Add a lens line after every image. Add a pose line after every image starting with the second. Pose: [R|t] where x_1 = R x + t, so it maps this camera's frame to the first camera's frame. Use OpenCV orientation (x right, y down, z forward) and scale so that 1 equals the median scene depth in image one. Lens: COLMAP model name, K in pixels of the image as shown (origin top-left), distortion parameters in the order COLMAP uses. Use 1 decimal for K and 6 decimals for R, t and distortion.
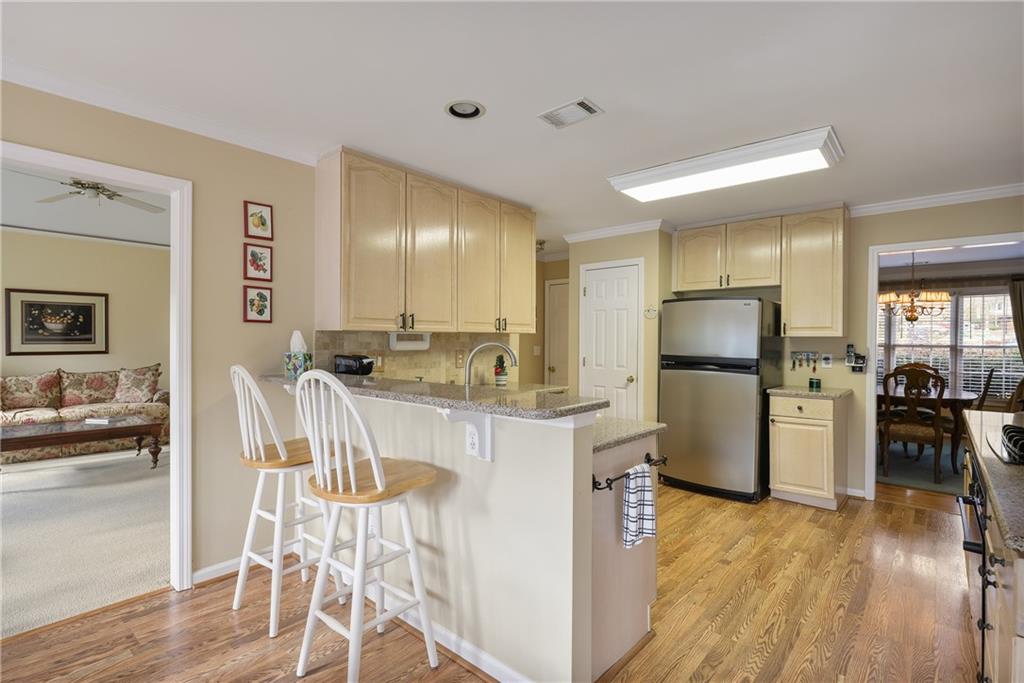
lens RADIAL K [[490.0, 0, 514.0], [0, 490.0, 344.0], [0, 0, 1]] dist [-0.002018, 0.001507]
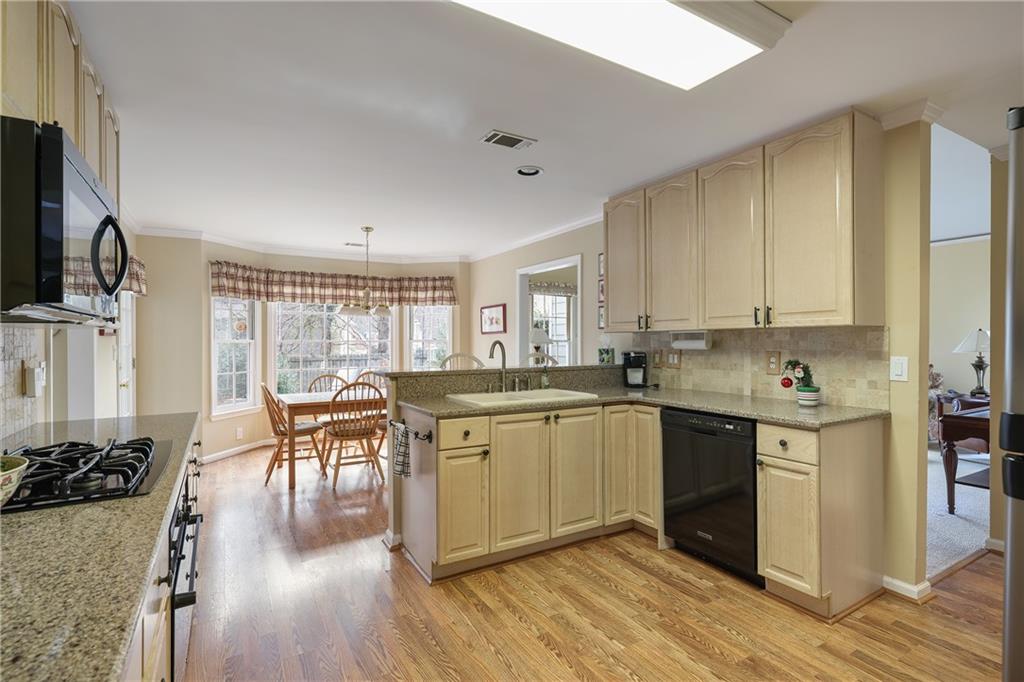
lens RADIAL K [[490.0, 0, 516.2], [0, 490.0, 341.7], [0, 0, 1]] dist [-0.002018, 0.001507]
pose [[-0.307992, -0.001233, -0.951388, 0.598609], [-0.005535, 0.999985, 0.000496, -0.000960], [0.951373, 0.005419, -0.307994, 0.688186]]
